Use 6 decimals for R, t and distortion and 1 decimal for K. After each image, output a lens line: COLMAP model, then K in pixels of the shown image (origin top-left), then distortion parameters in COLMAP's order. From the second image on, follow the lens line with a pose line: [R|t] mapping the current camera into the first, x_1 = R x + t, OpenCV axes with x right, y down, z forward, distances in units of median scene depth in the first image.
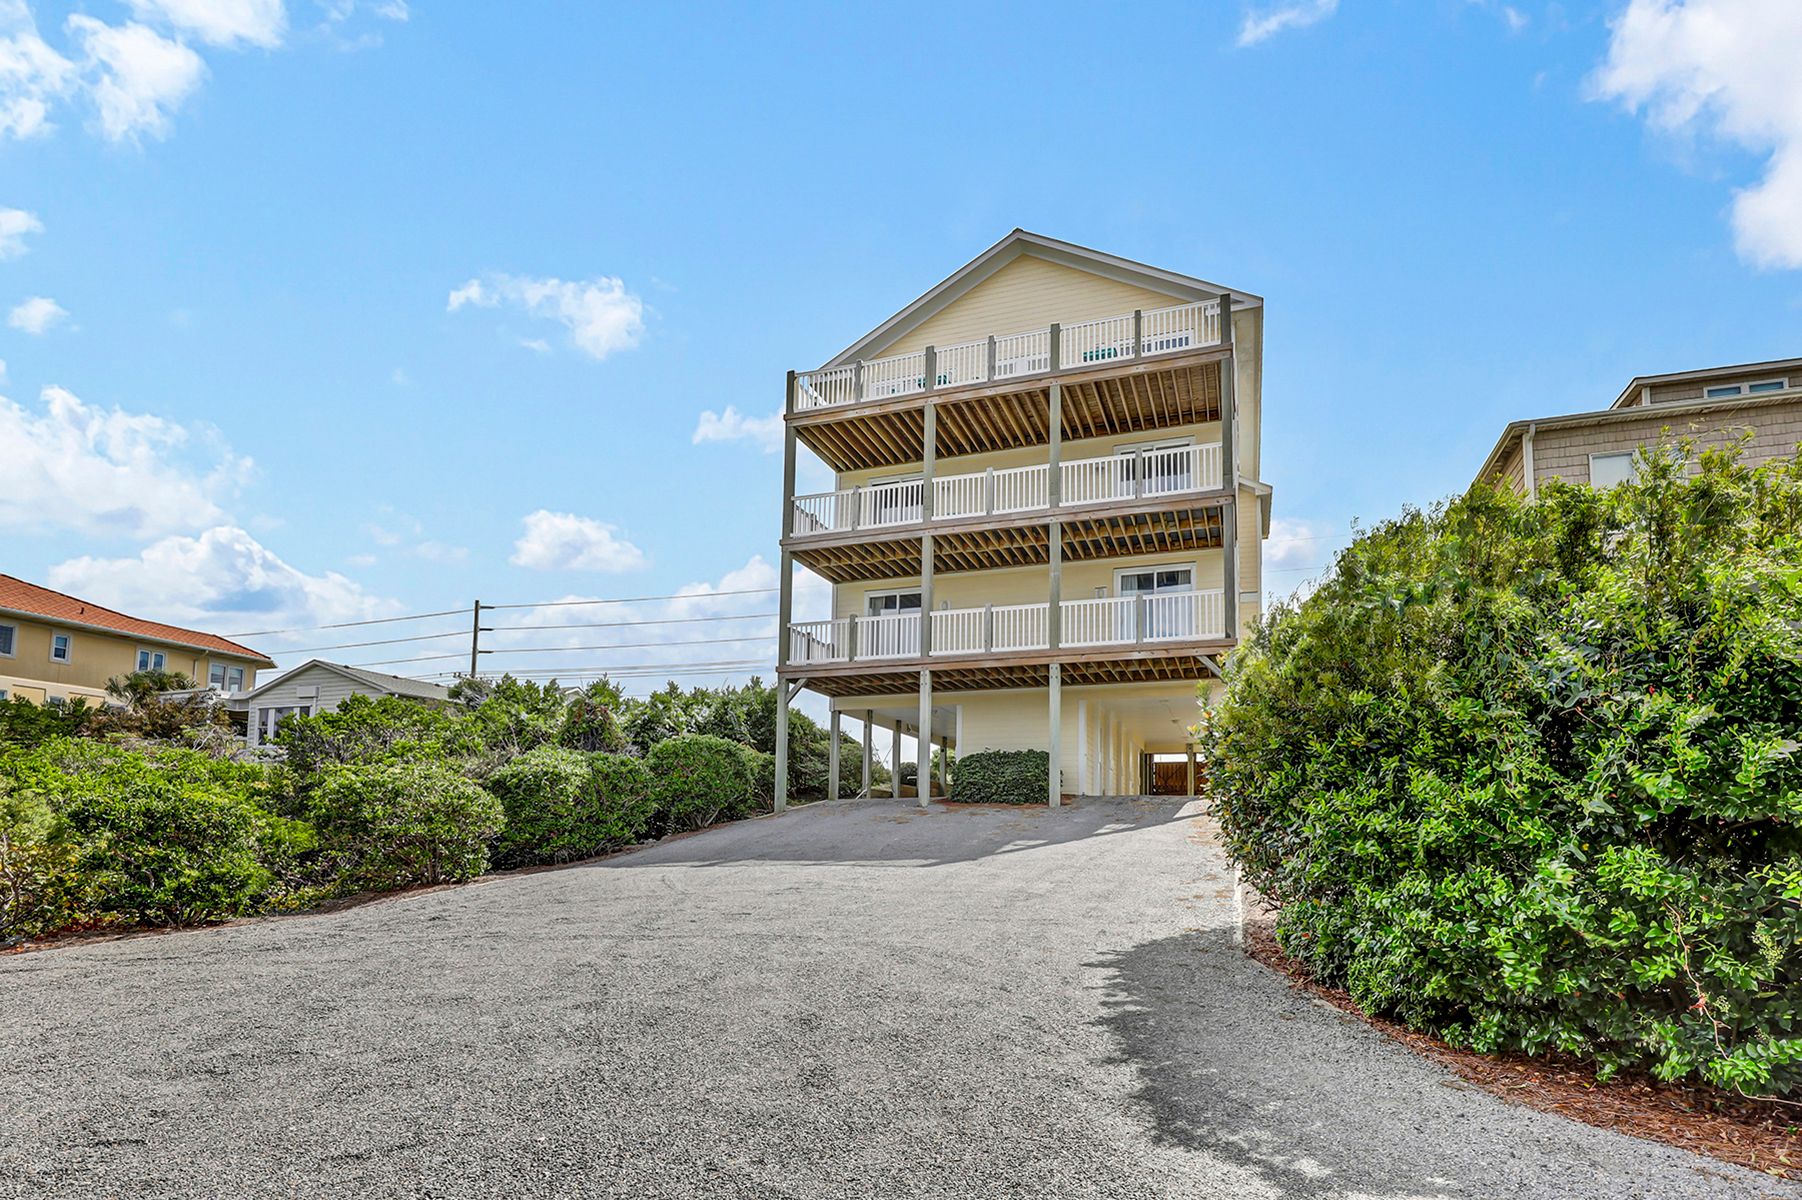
lens RADIAL K [[912.1, 0, 904.5], [0, 912.1, 832.7], [0, 0, 1]] dist [-0.008603, -0.000713]
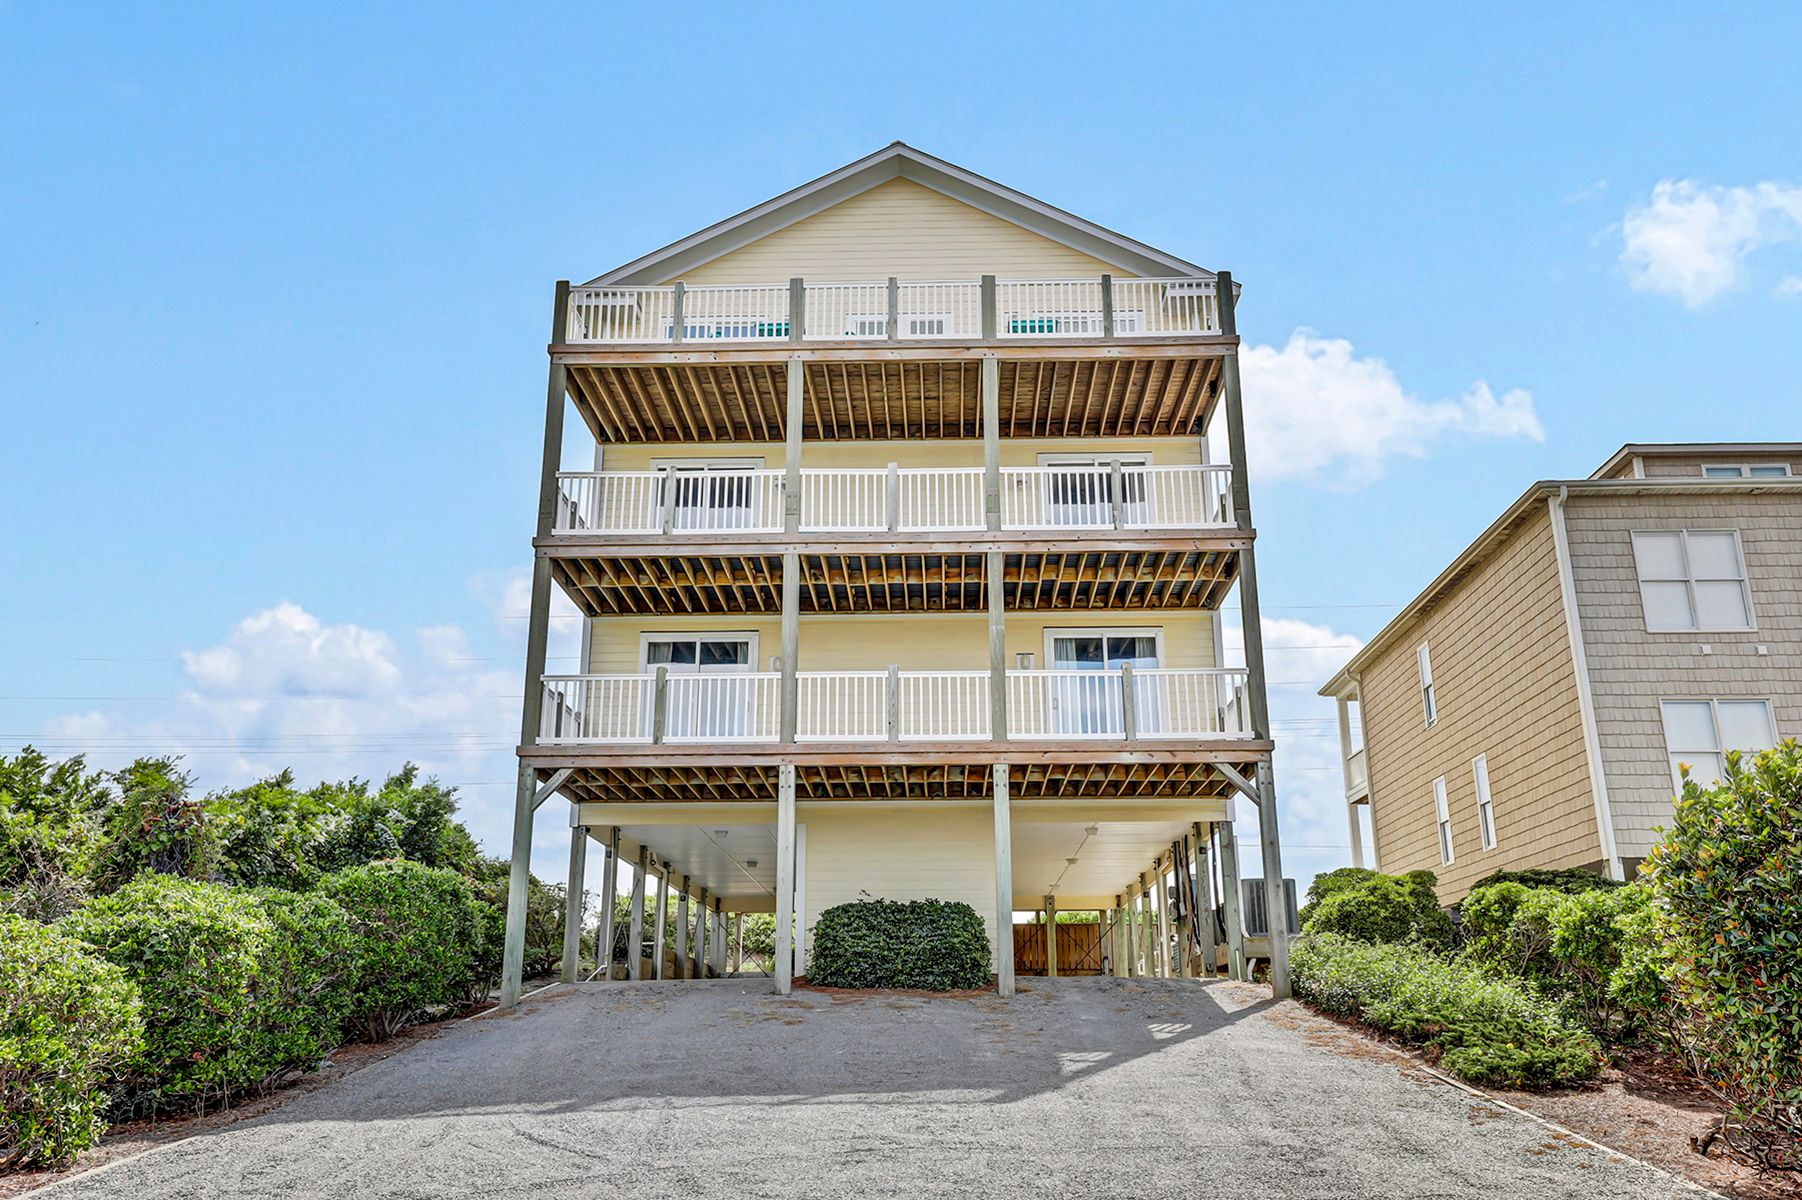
lens RADIAL K [[1448.4, 0, 900.2], [0, 1448.4, 706.1], [0, 0, 1]] dist [0.005873, -0.007425]
pose [[0.948806, 0.059040, 0.310294, -0.209686], [0.011567, 0.975222, -0.220926, -0.002568], [-0.315649, 0.213205, 0.924613, 0.077542]]
